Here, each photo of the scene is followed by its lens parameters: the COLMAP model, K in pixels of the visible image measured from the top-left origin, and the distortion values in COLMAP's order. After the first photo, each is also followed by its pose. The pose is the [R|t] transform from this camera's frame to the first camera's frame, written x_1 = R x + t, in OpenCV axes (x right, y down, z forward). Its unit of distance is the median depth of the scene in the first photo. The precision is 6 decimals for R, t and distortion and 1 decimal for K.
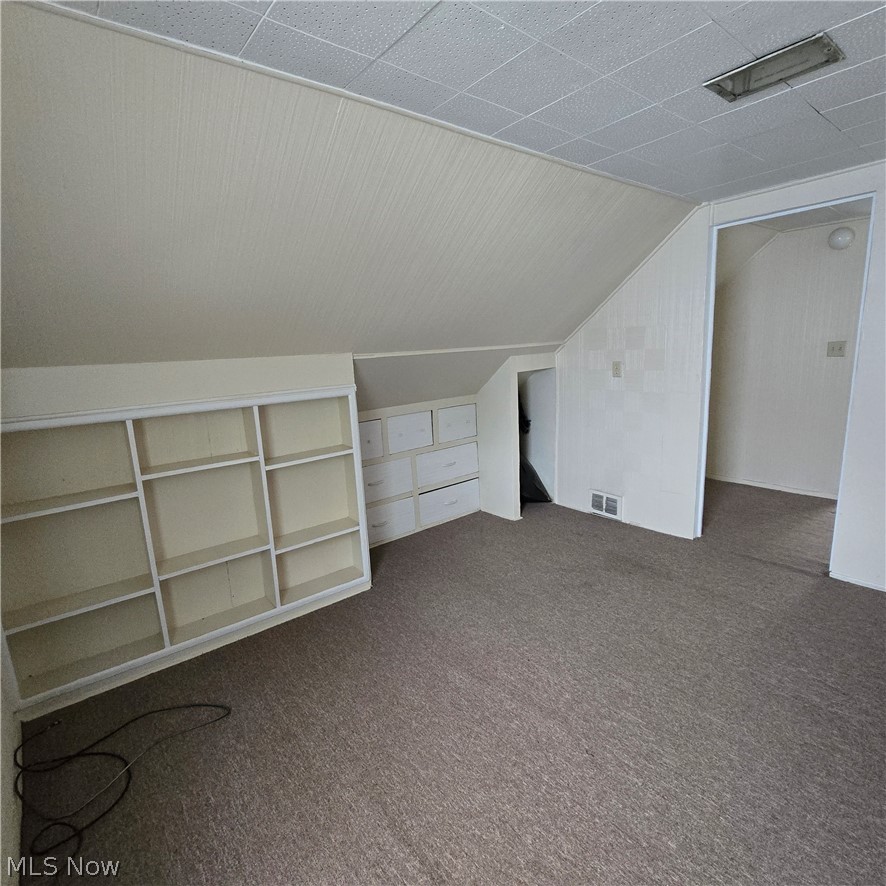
lens RADIAL K [[488.7, 0, 442.1], [0, 488.7, 444.4], [0, 0, 1]] dist [-0.000083, -0.000540]
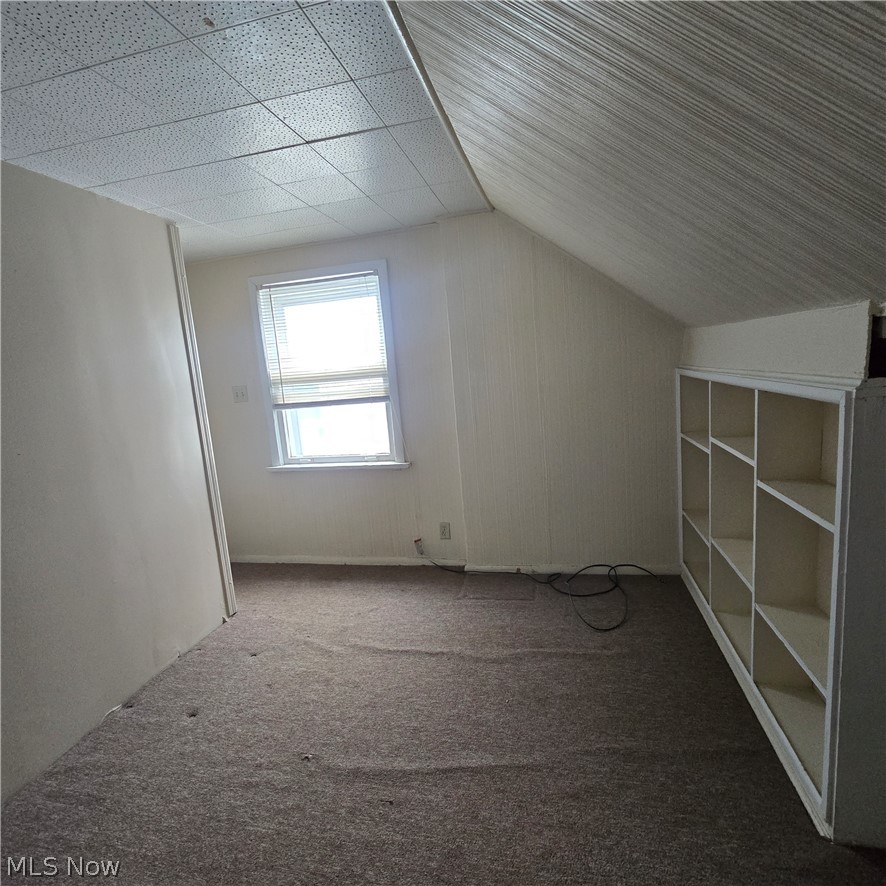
lens RADIAL K [[488.7, 0, 441.8], [0, 488.7, 442.2], [0, 0, 1]] dist [-0.000083, -0.000540]
pose [[-0.781677, 0.208863, -0.587671, 0.487827], [0.002833, 0.943438, 0.331536, -0.300118], [0.623677, 0.257489, -0.738056, 1.589693]]
